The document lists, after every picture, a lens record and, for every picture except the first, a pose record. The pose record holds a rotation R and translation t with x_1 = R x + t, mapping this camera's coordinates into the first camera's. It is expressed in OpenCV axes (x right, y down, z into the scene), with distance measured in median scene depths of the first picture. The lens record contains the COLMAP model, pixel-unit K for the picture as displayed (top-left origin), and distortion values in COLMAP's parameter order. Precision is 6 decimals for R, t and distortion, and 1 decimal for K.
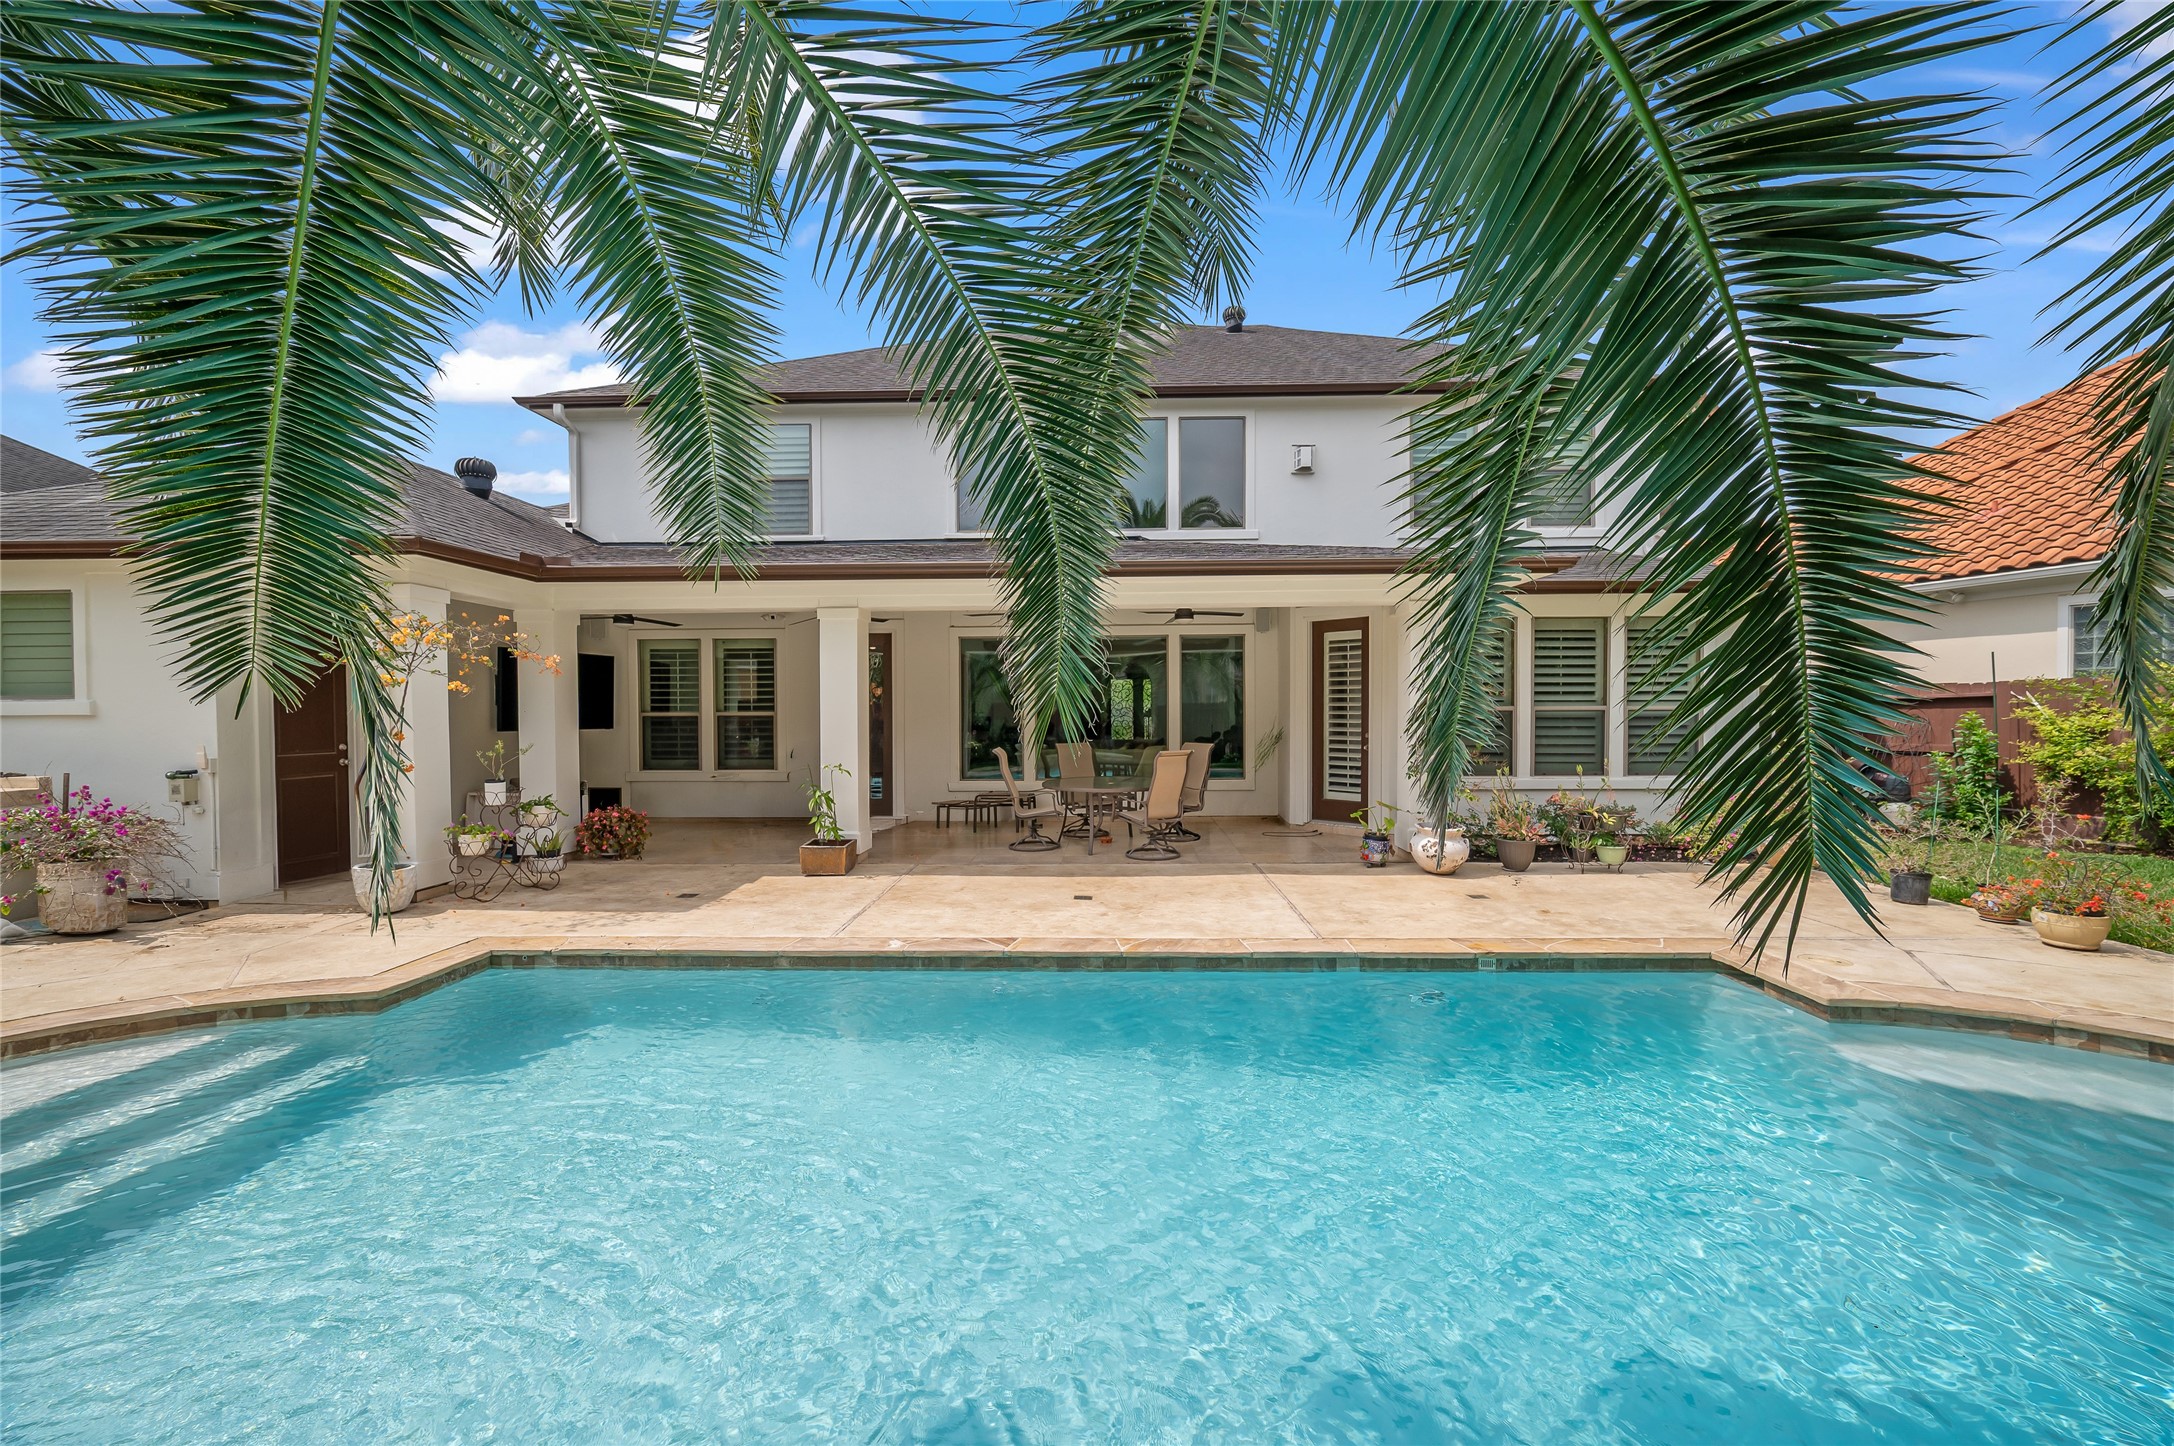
lens RADIAL K [[860.6, 0, 1094.2], [0, 860.6, 725.3], [0, 0, 1]] dist [-0.000887, 0.000218]
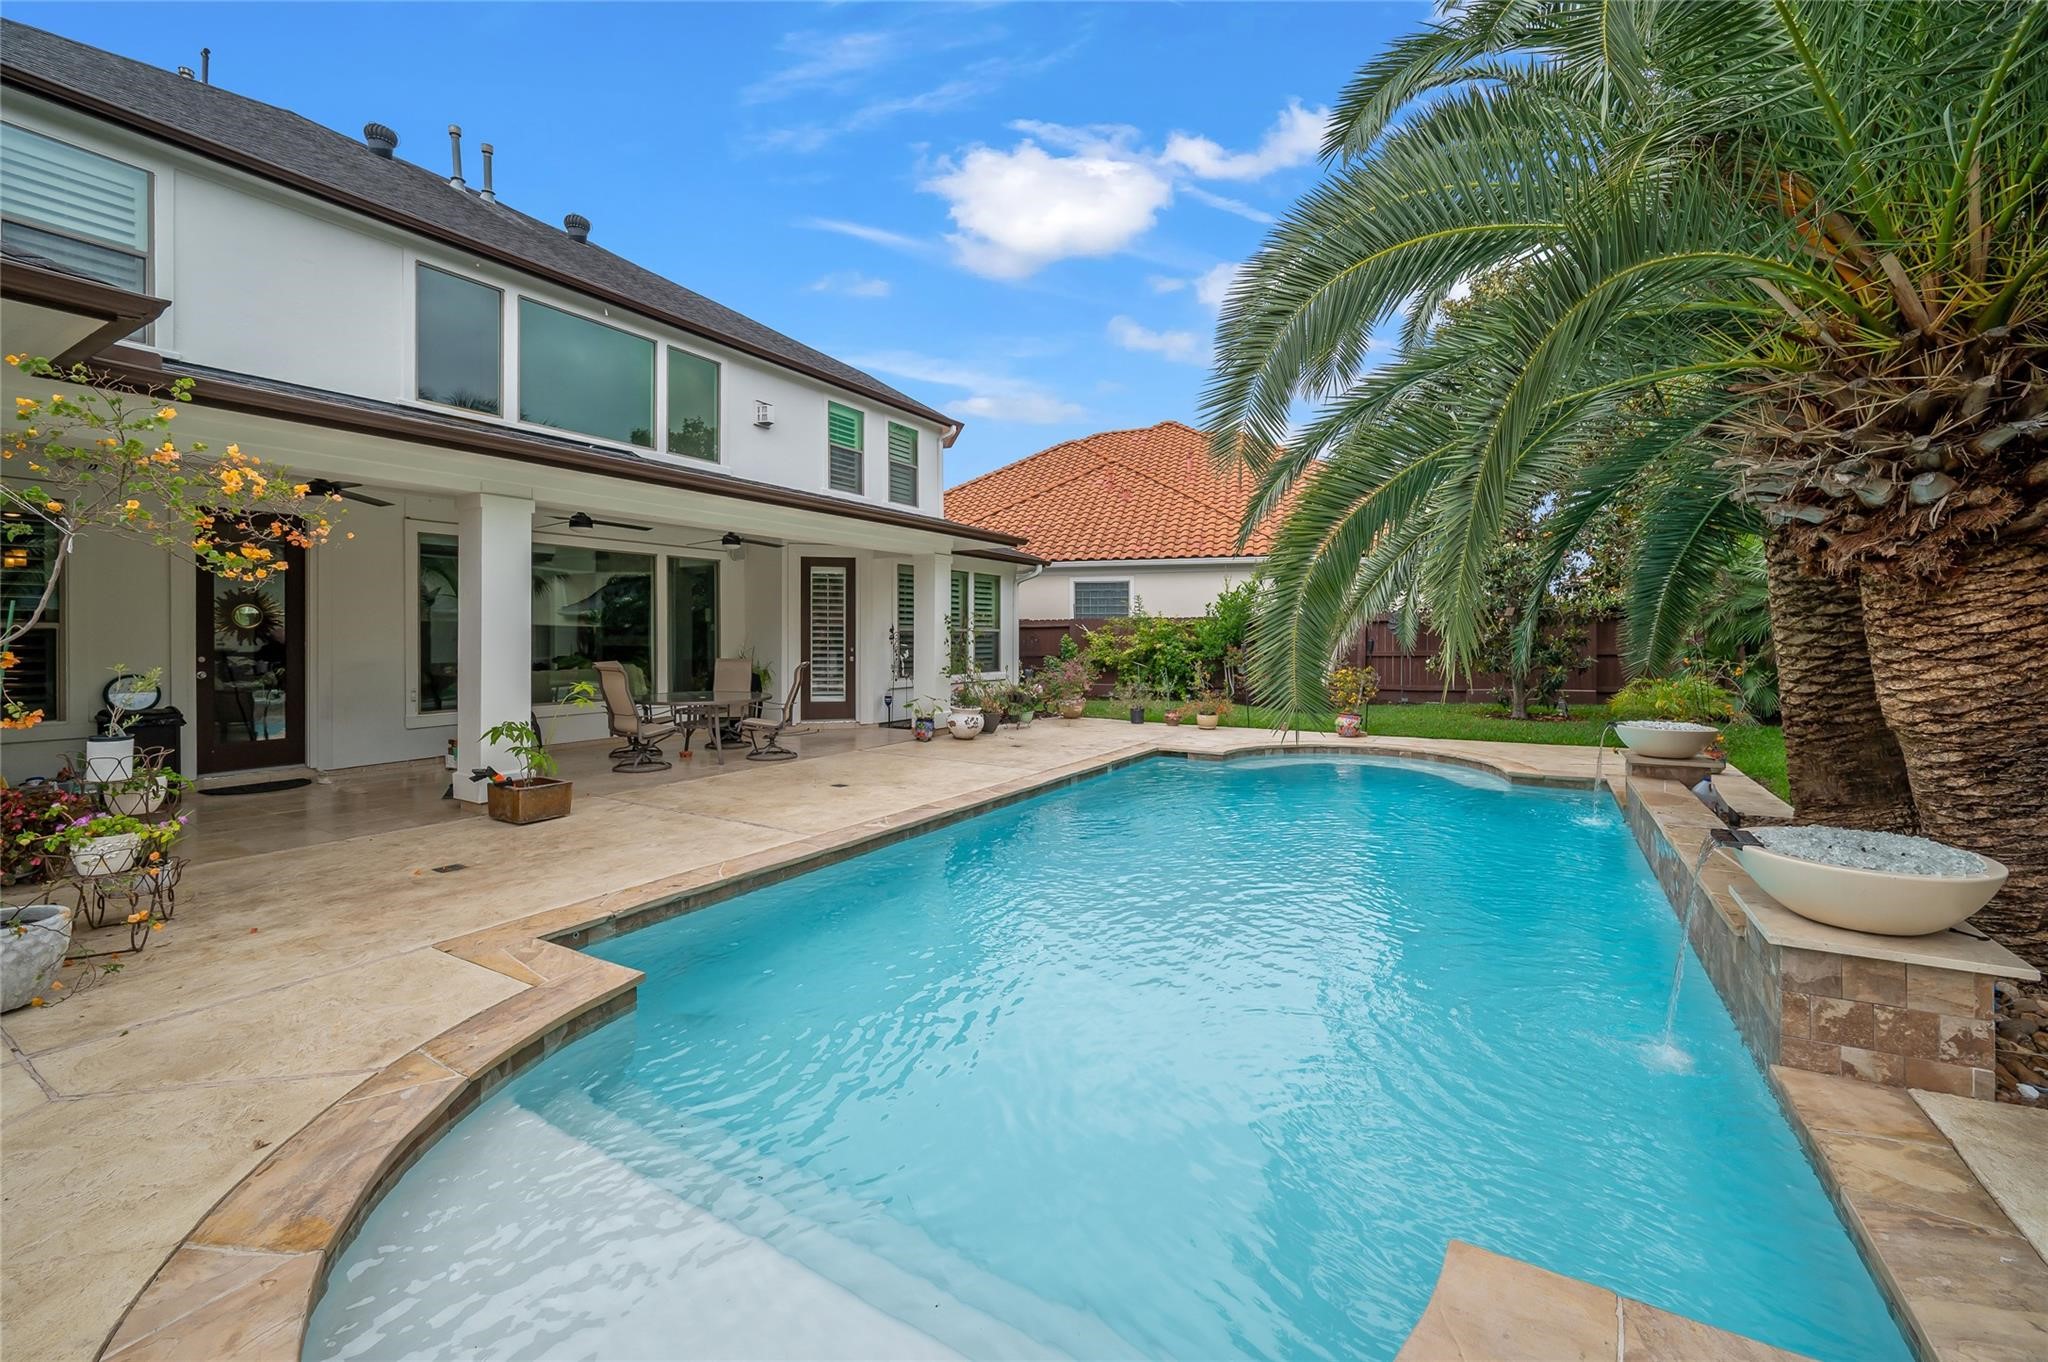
lens RADIAL K [[810.7, 0, 1048.4], [0, 810.7, 630.8], [0, 0, 1]] dist [-0.000887, 0.000218]
pose [[0.486175, 0.010630, 0.873797, -0.571196], [0.003752, 0.999891, -0.014252, 0.002732], [-0.873853, 0.010208, 0.486083, 0.135657]]
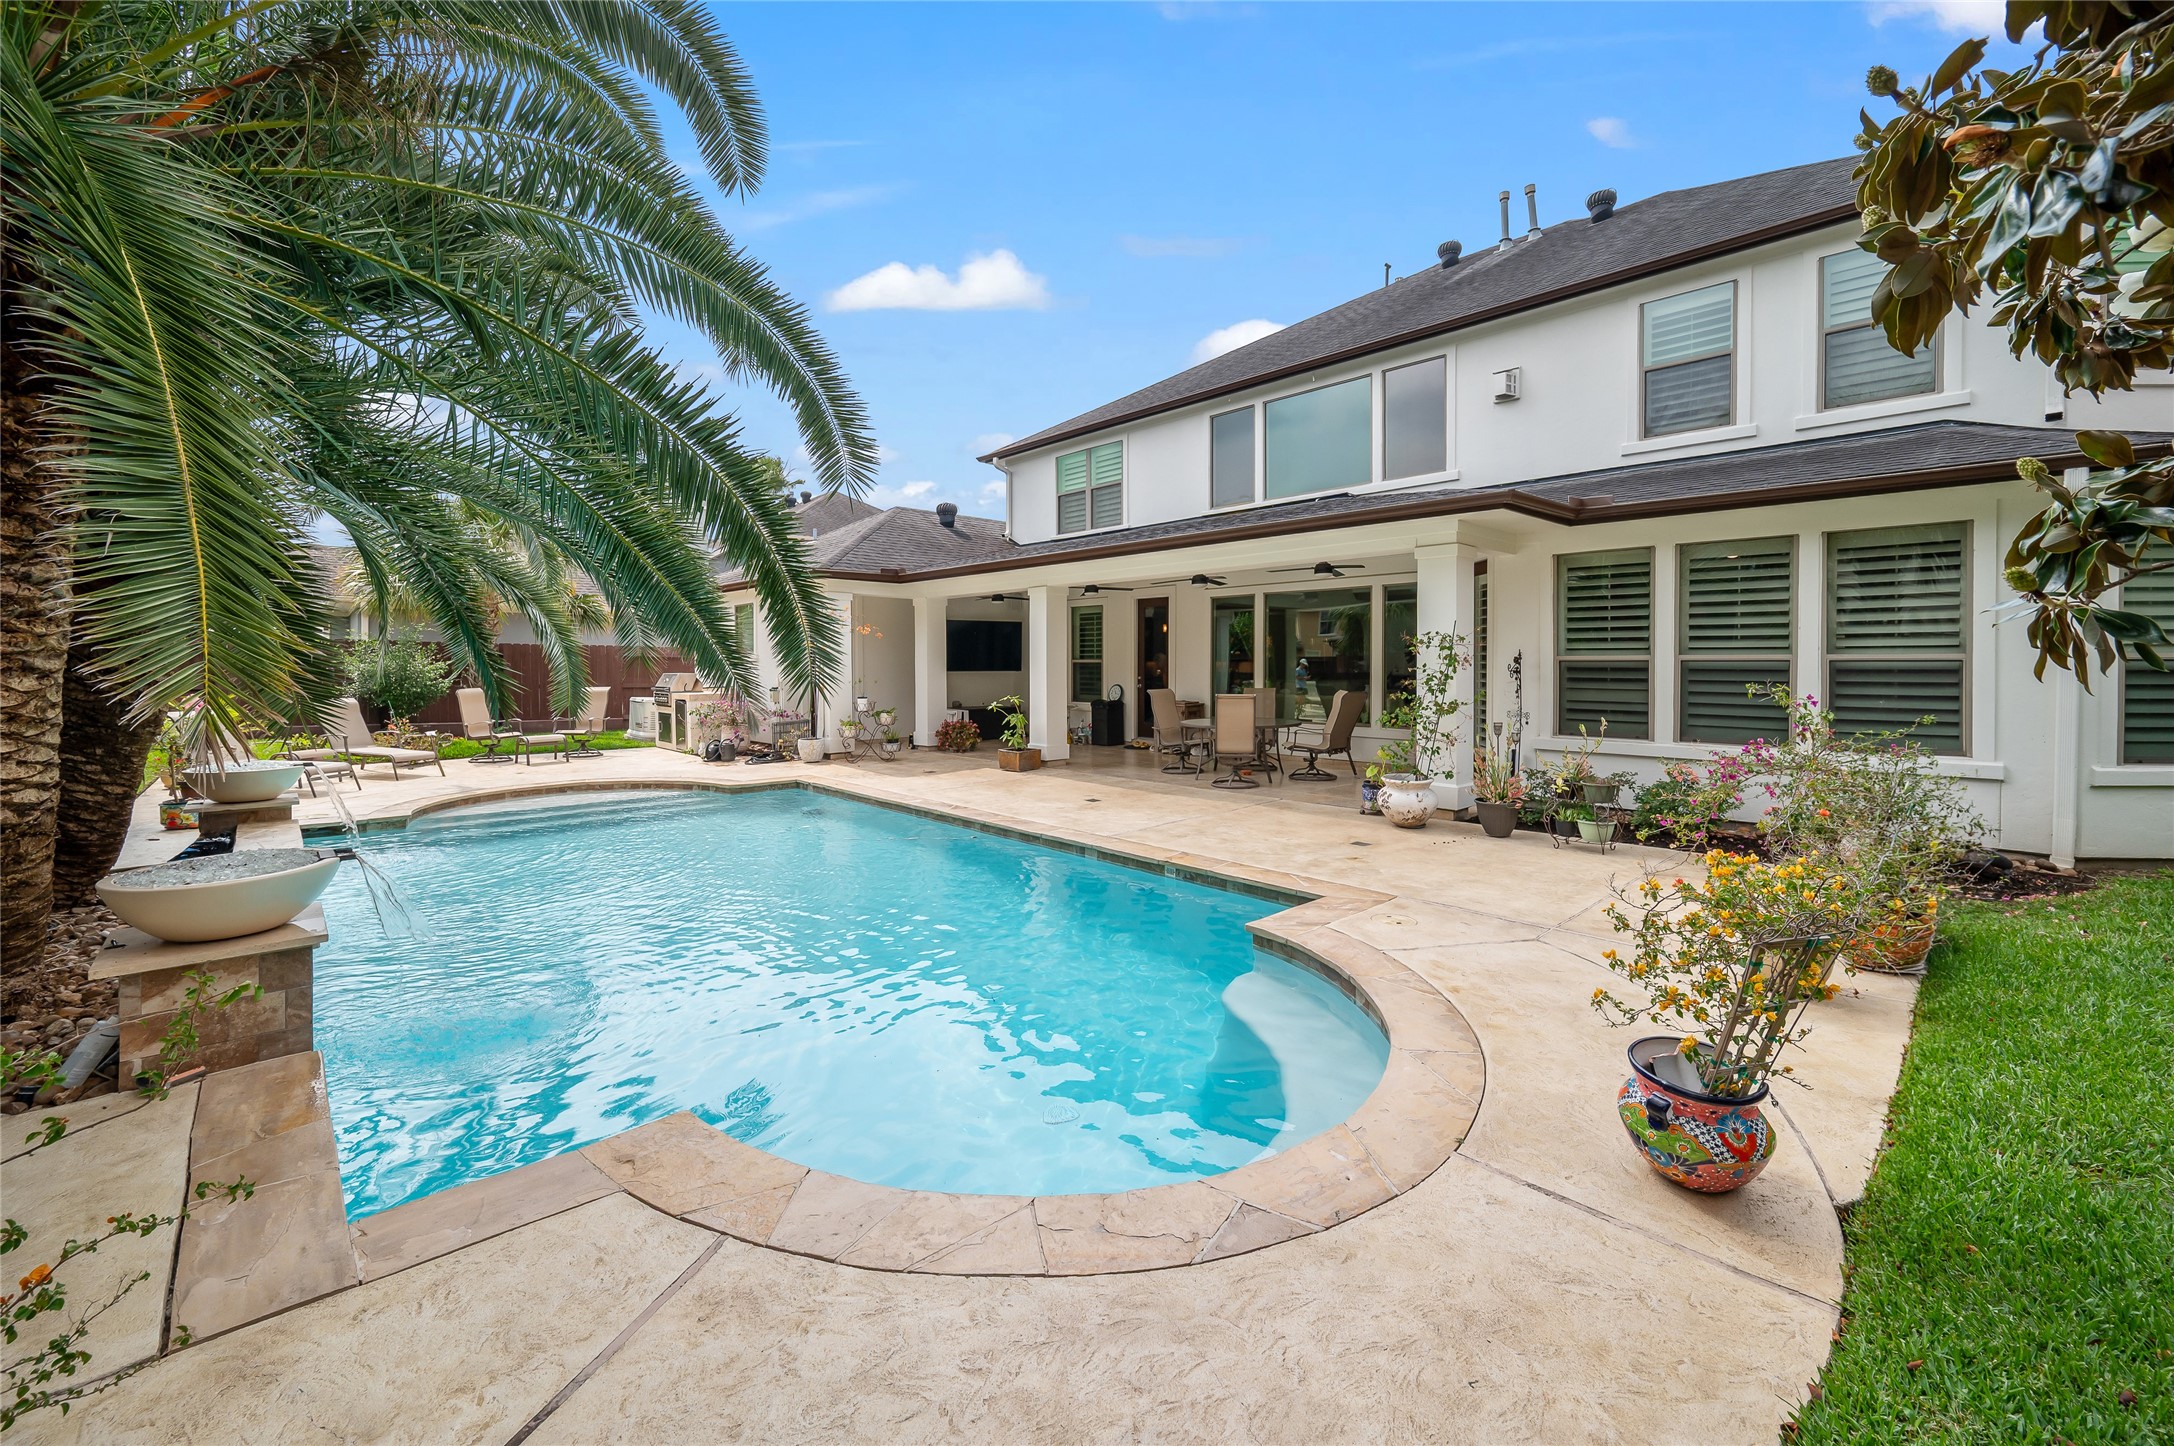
lens RADIAL K [[860.6, 0, 1070.0], [0, 860.6, 677.8], [0, 0, 1]] dist [-0.000887, 0.000218]
pose [[0.703688, 0.016689, -0.710313, 0.618277], [-0.011973, 0.999861, 0.011630, -0.002979], [0.710408, 0.000321, 0.703790, 0.024040]]
